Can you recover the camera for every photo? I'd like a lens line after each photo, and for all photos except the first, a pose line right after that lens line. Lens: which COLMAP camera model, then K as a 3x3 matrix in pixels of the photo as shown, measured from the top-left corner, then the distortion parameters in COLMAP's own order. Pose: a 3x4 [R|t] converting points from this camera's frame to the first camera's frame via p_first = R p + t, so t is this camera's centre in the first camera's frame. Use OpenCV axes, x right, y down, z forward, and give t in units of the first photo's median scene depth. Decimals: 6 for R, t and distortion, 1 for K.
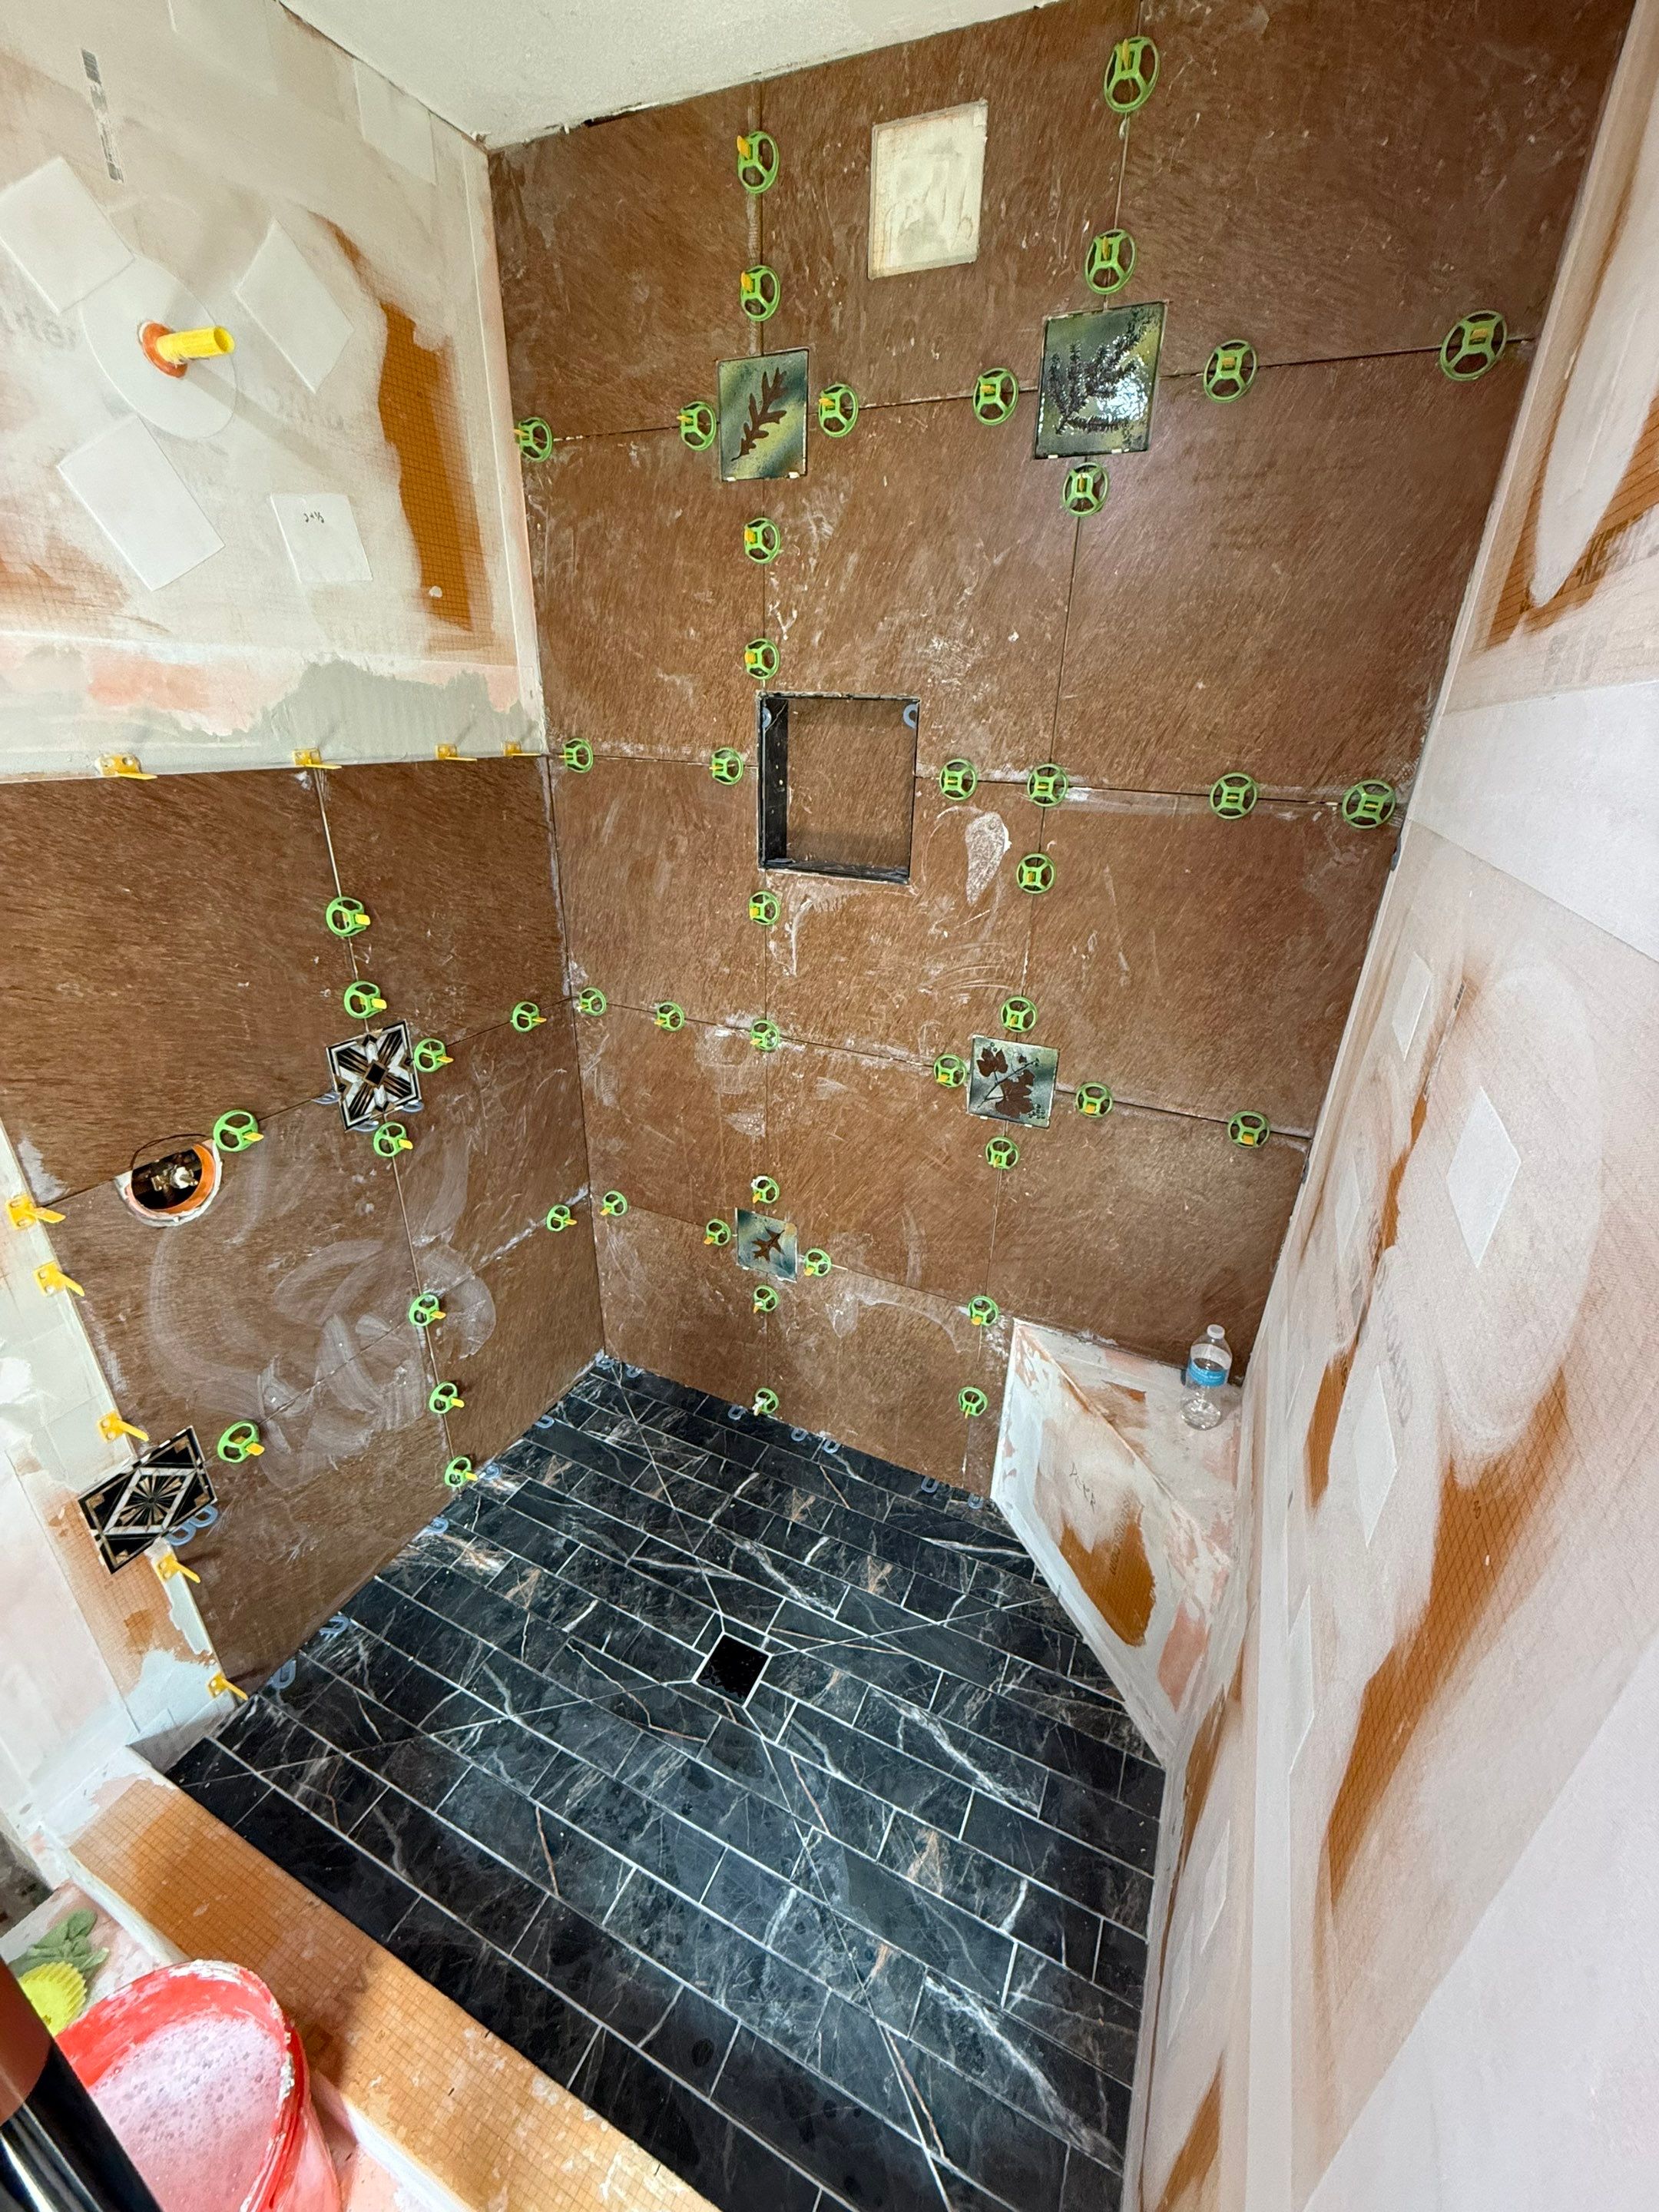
lens RADIAL K [[879.4, 0, 834.7], [0, 879.4, 1099.4], [0, 0, 1]] dist [0.000609, -0.000381]
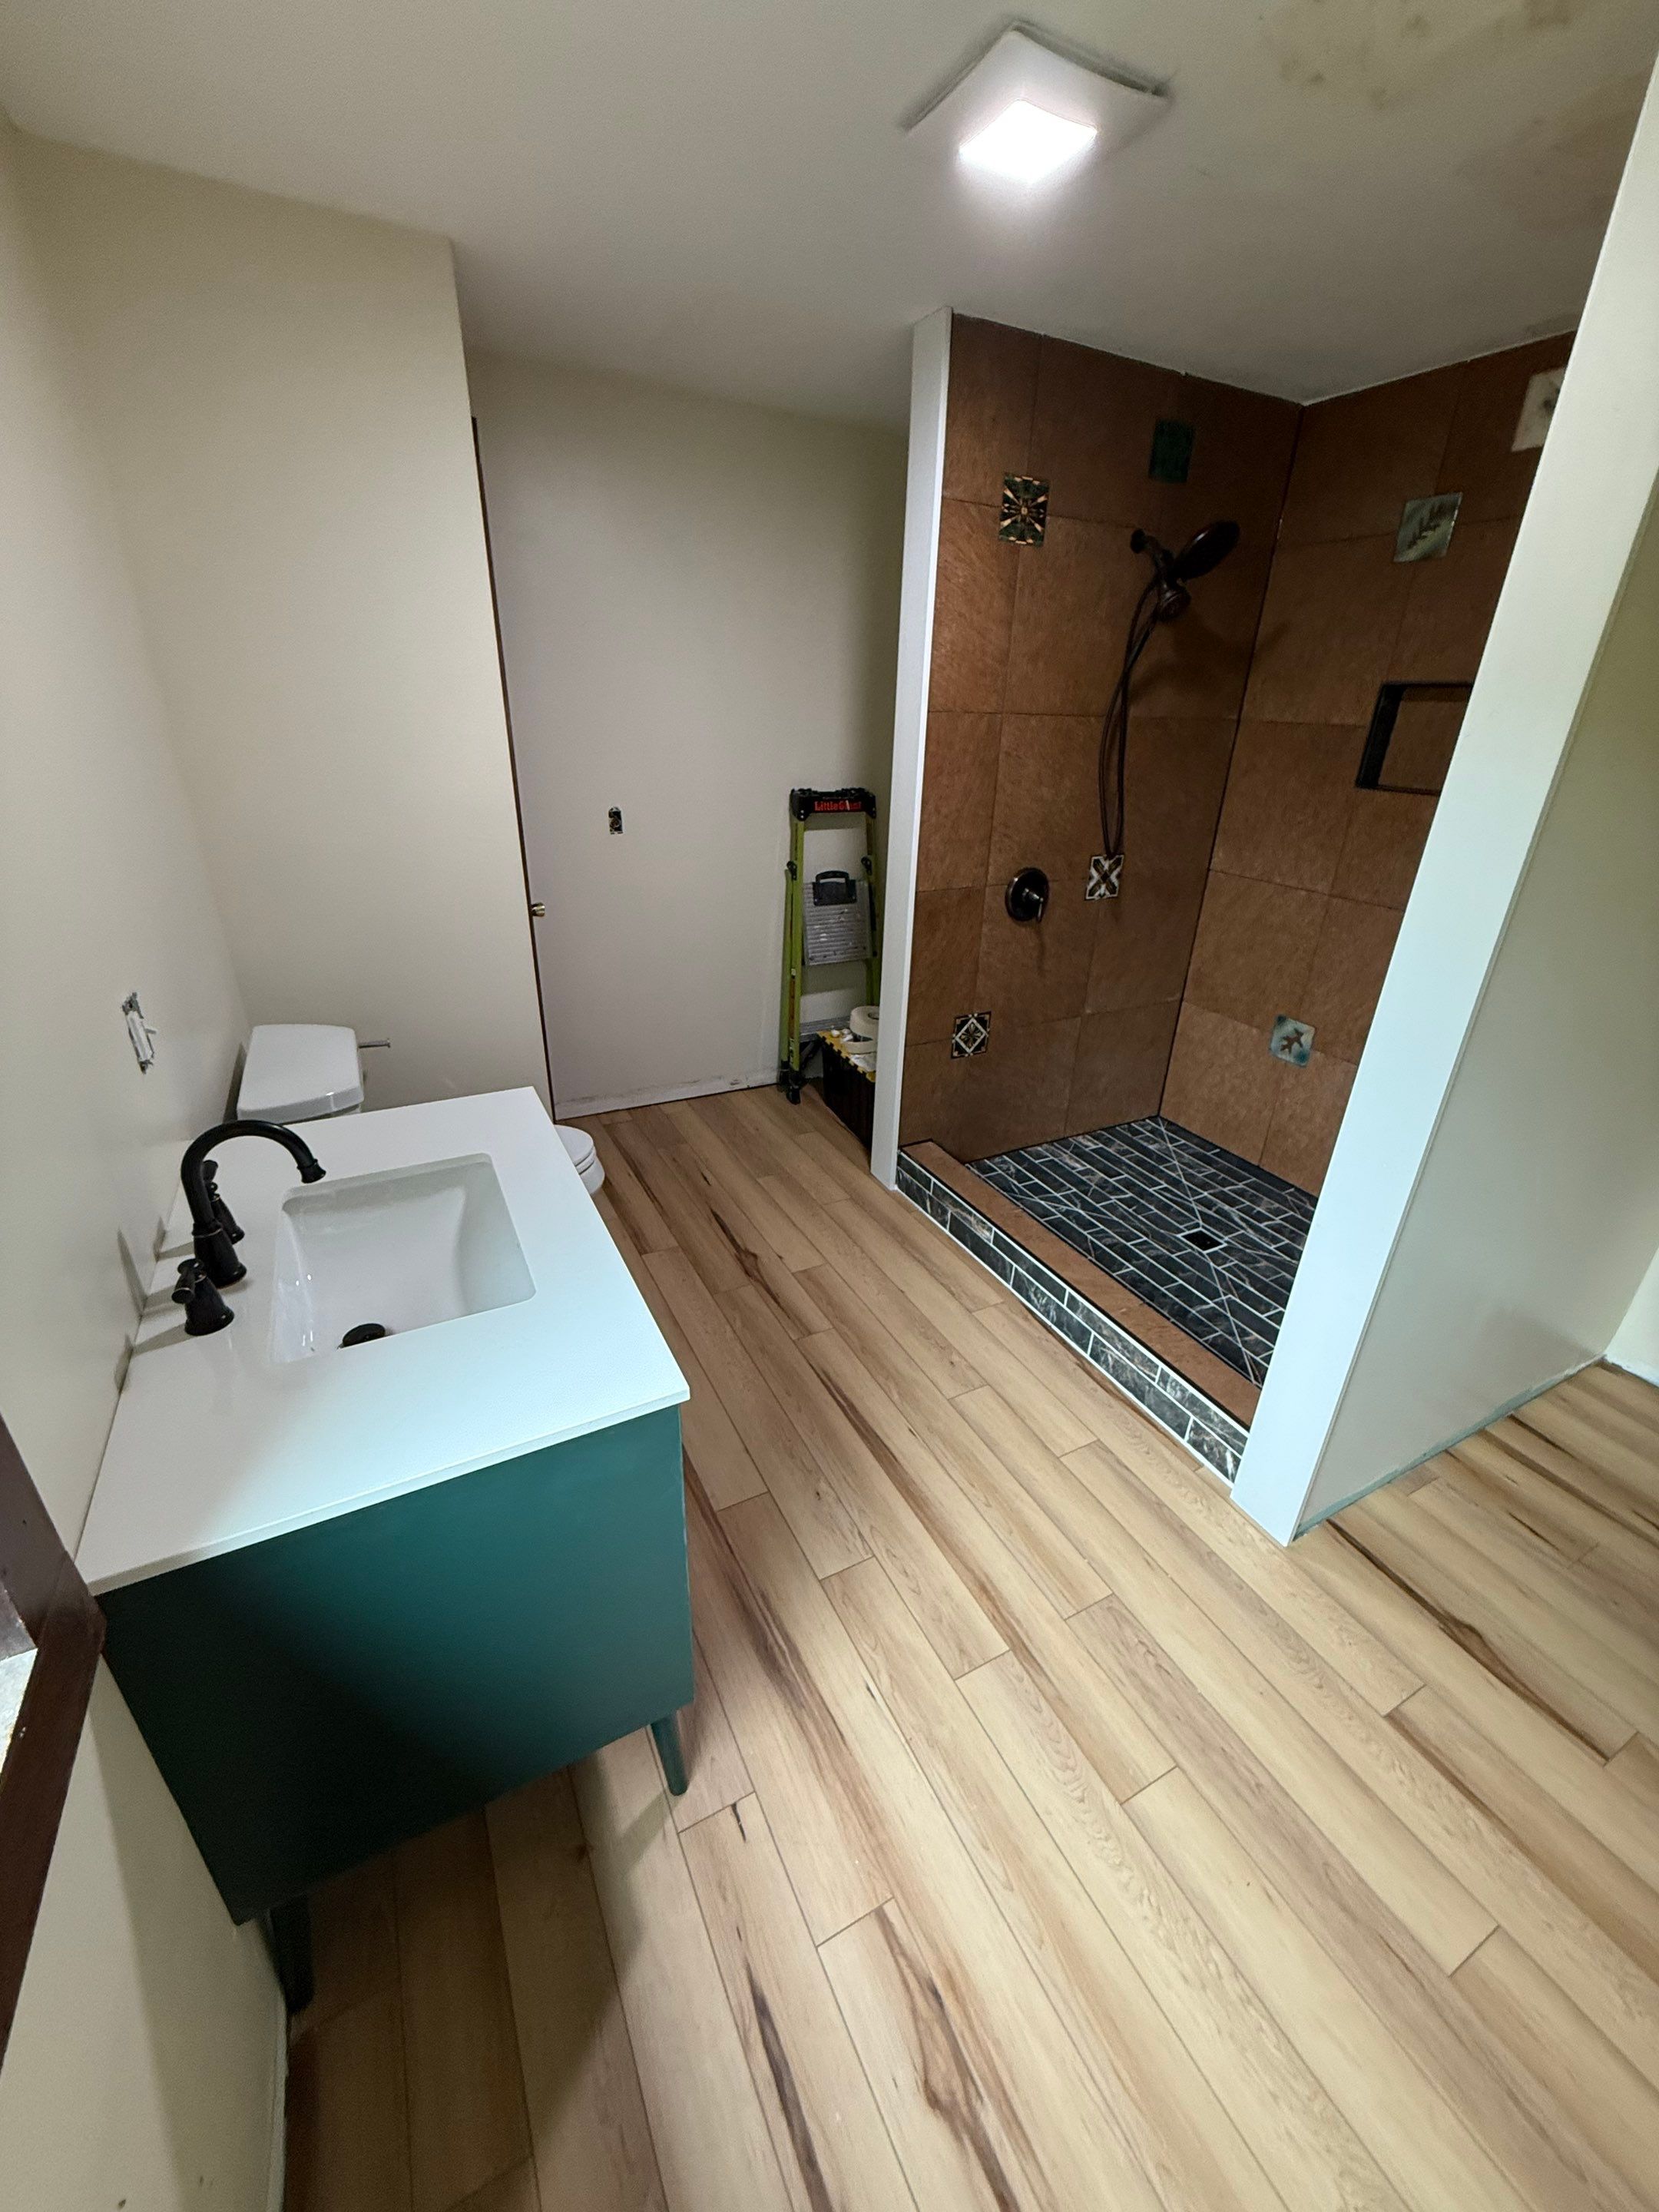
lens RADIAL K [[879.4, 0, 835.1], [0, 879.4, 1099.9], [0, 0, 1]] dist [0.000609, -0.000381]
pose [[0.794565, 0.247480, -0.554455, 0.211633], [-0.257624, 0.964304, 0.061225, 0.477613], [0.549815, 0.094194, 0.829958, -0.904767]]
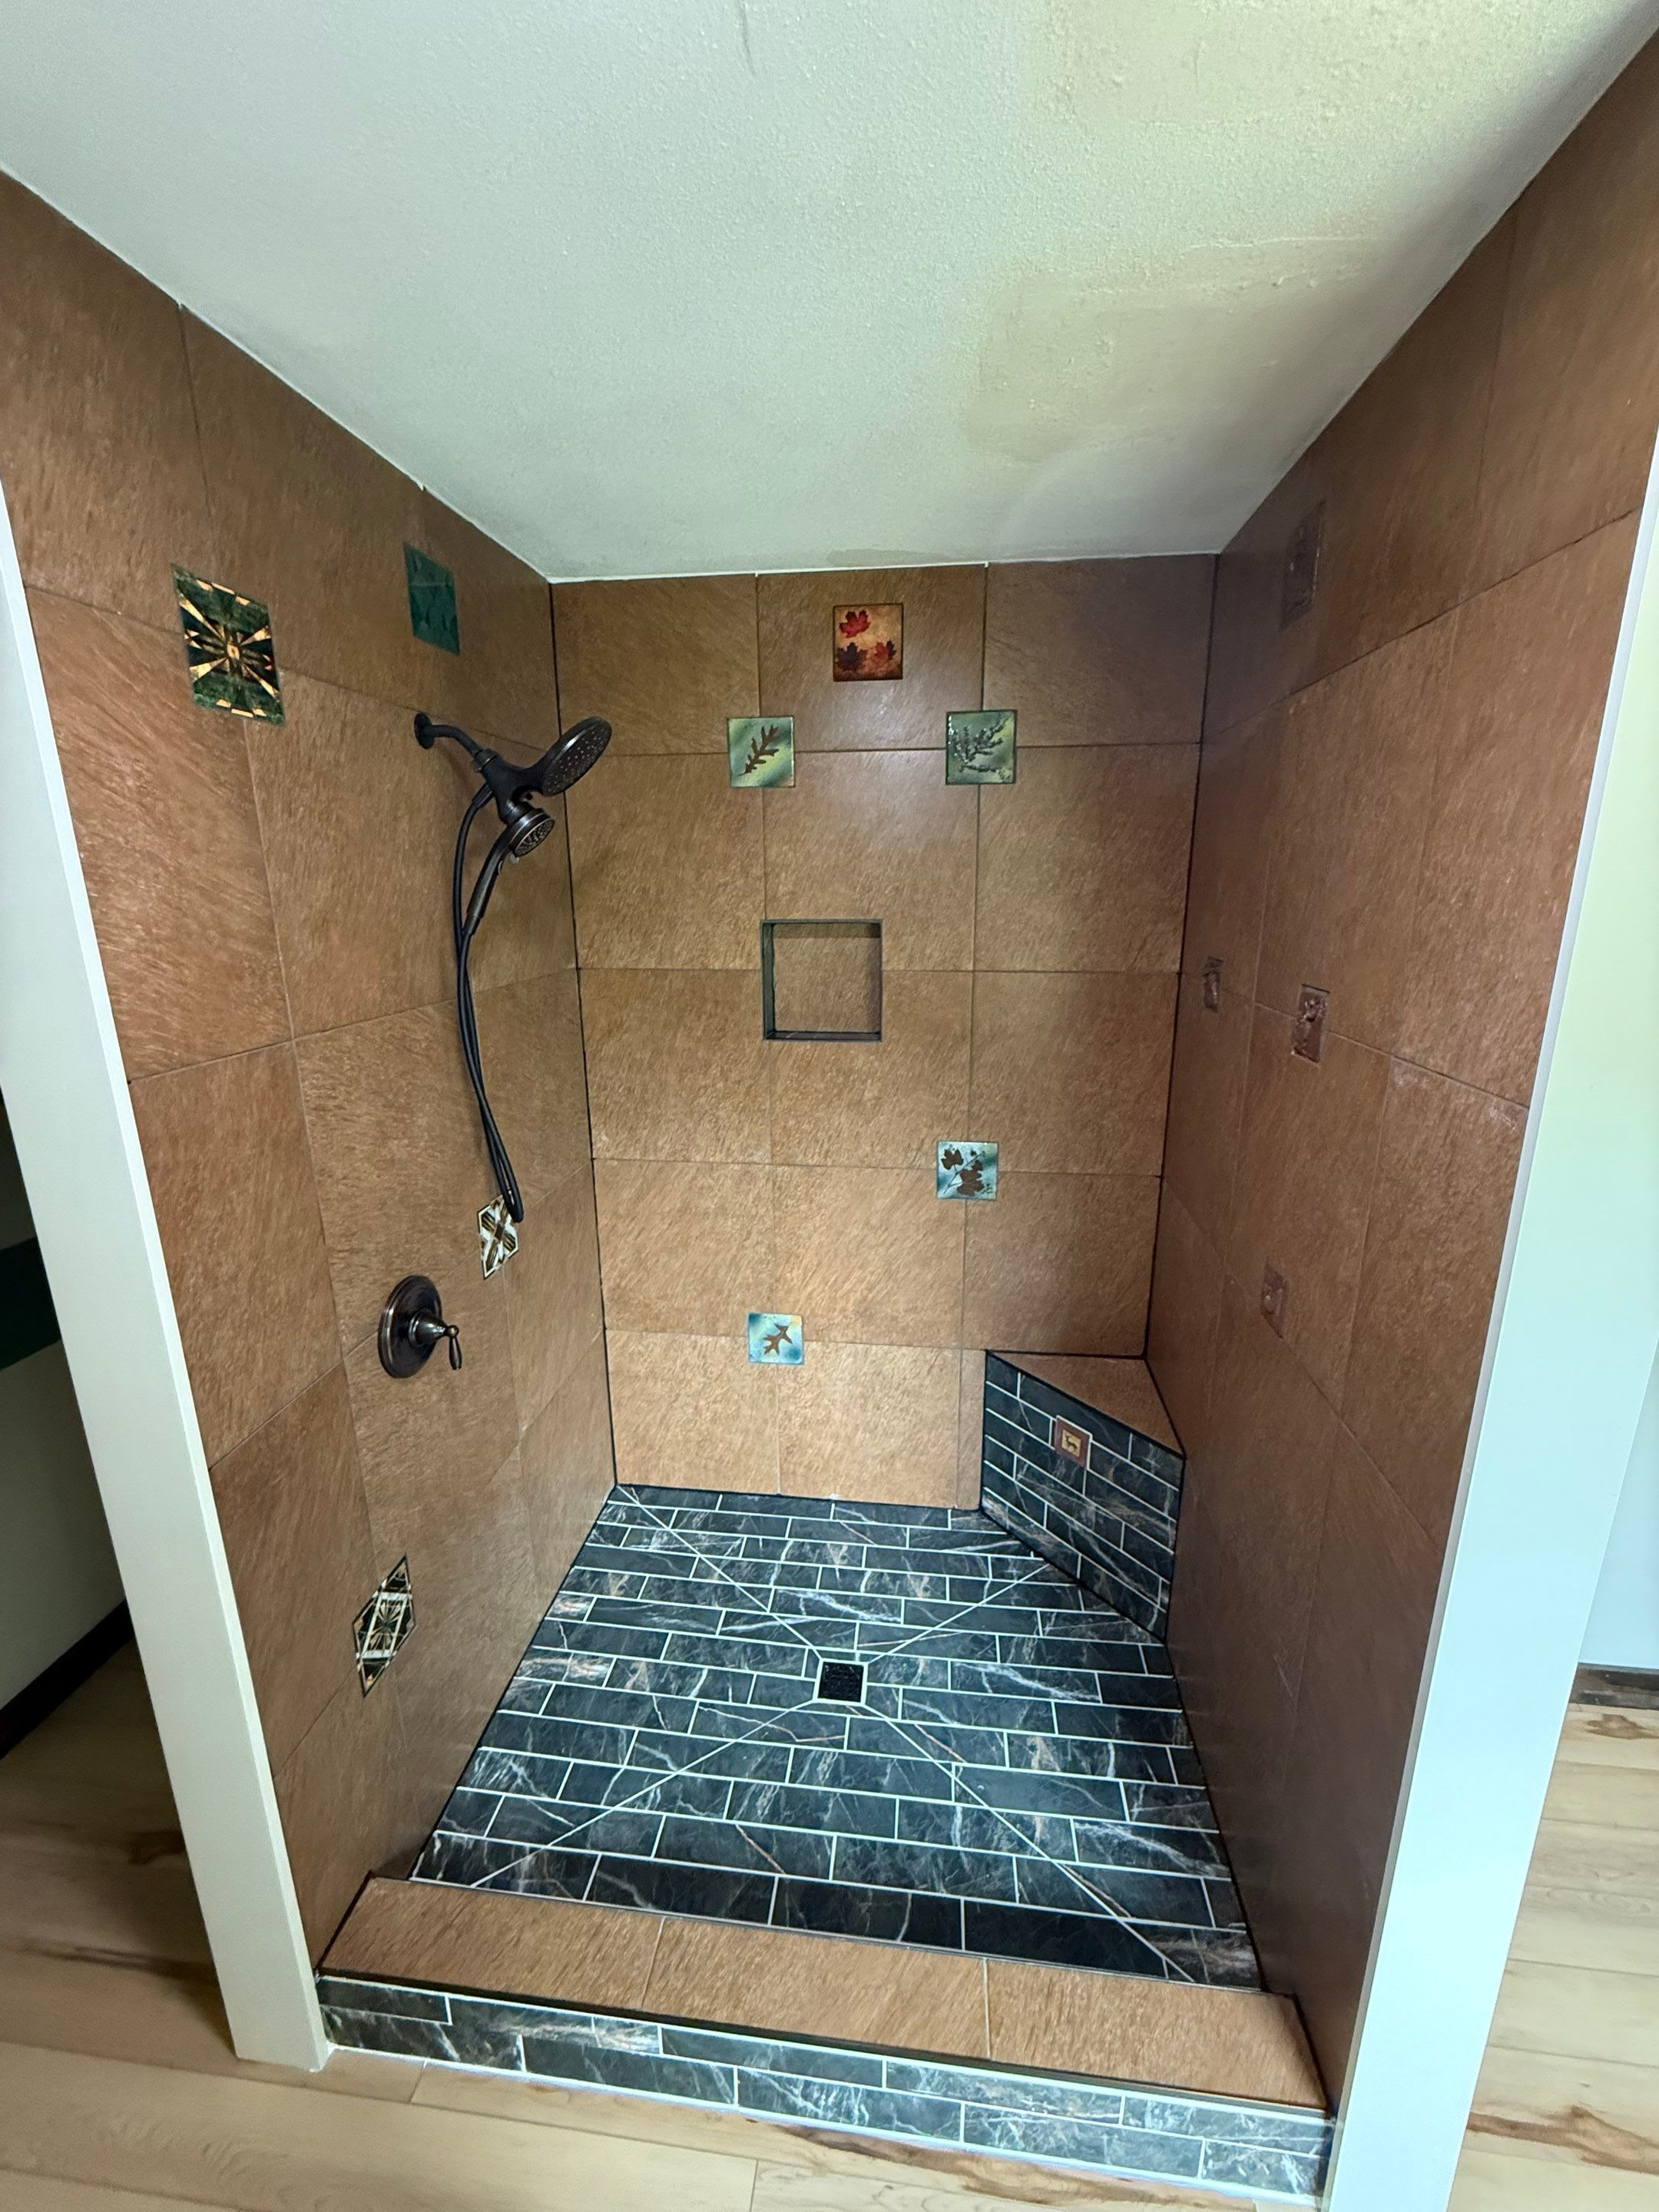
lens RADIAL K [[879.4, 0, 835.0], [0, 879.4, 1099.9], [0, 0, 1]] dist [0.000609, -0.000381]
pose [[0.949036, -0.109166, 0.295658, -0.410205], [0.158747, 0.975981, -0.149201, 0.046804], [-0.272269, 0.188532, 0.943570, -0.301491]]
